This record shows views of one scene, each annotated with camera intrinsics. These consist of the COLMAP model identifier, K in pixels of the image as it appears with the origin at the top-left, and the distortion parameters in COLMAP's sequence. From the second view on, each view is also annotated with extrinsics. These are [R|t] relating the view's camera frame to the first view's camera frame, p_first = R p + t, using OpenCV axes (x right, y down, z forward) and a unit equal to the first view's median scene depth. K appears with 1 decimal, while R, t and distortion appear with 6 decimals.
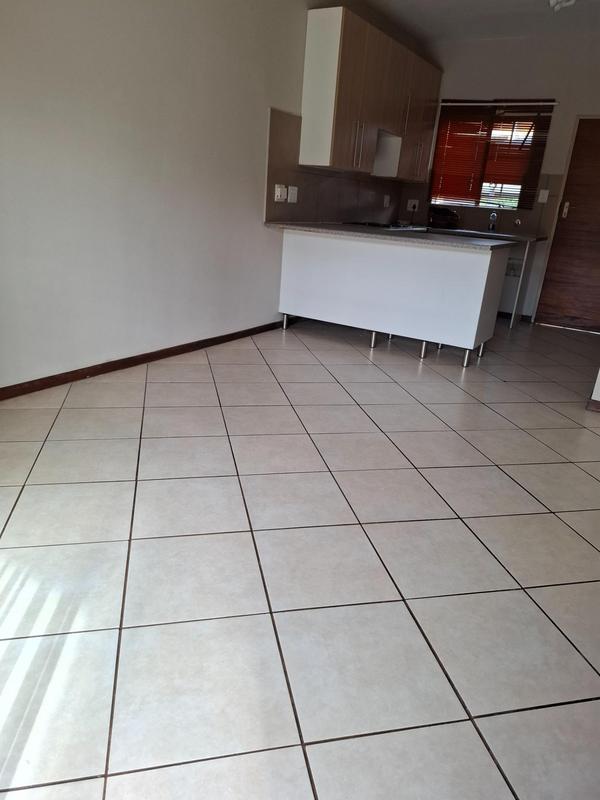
lens RADIAL K [[563.4, 0, 303.8], [0, 563.4, 400.1], [0, 0, 1]] dist [0.088257, -0.087221]
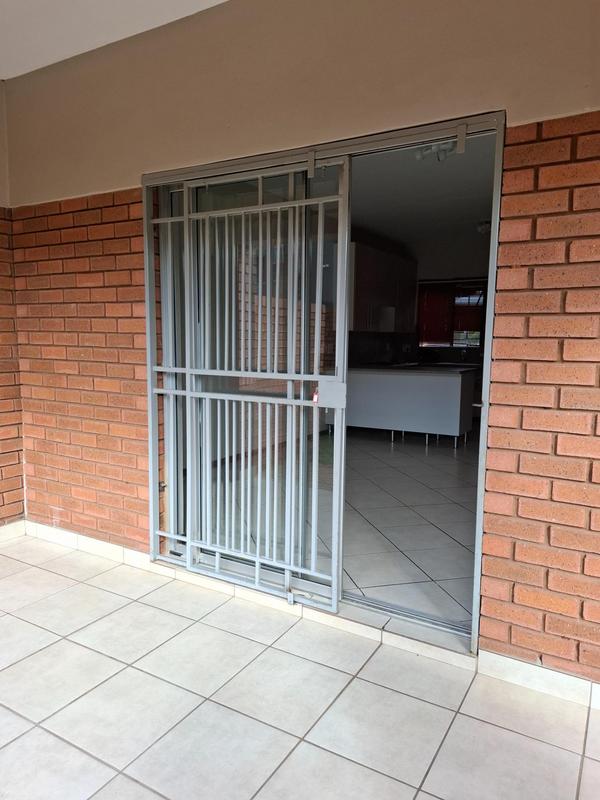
lens RADIAL K [[563.4, 0, 301.7], [0, 563.4, 405.1], [0, 0, 1]] dist [0.088257, -0.087221]
pose [[0.997585, -0.069412, 0.002390, -0.085922], [0.068122, 0.971193, -0.228351, 0.102615], [0.013529, 0.227963, 0.973576, -0.355619]]
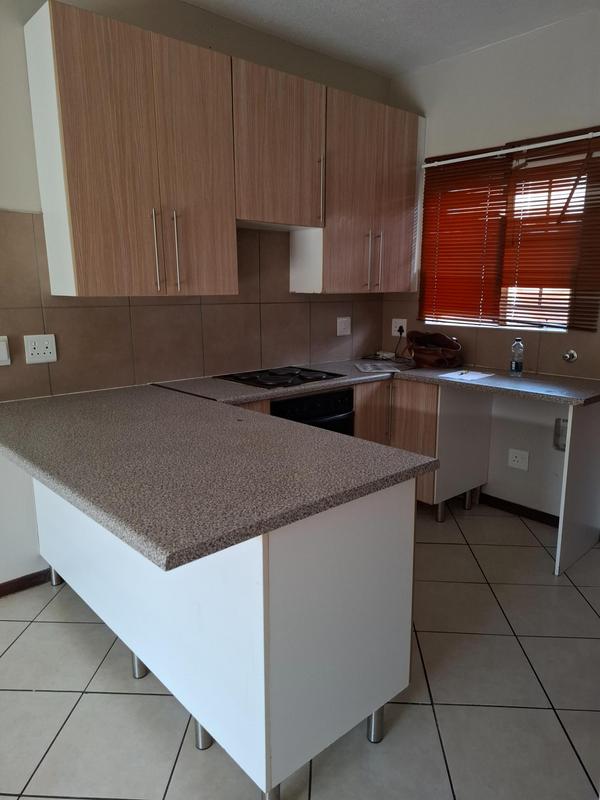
lens RADIAL K [[563.4, 0, 311.6], [0, 563.4, 406.7], [0, 0, 1]] dist [0.088257, -0.087221]
pose [[0.956512, -0.016778, -0.291210, 0.300295], [-0.024375, 0.990255, -0.137116, -0.188081], [0.290672, 0.138252, 0.946782, 0.448576]]
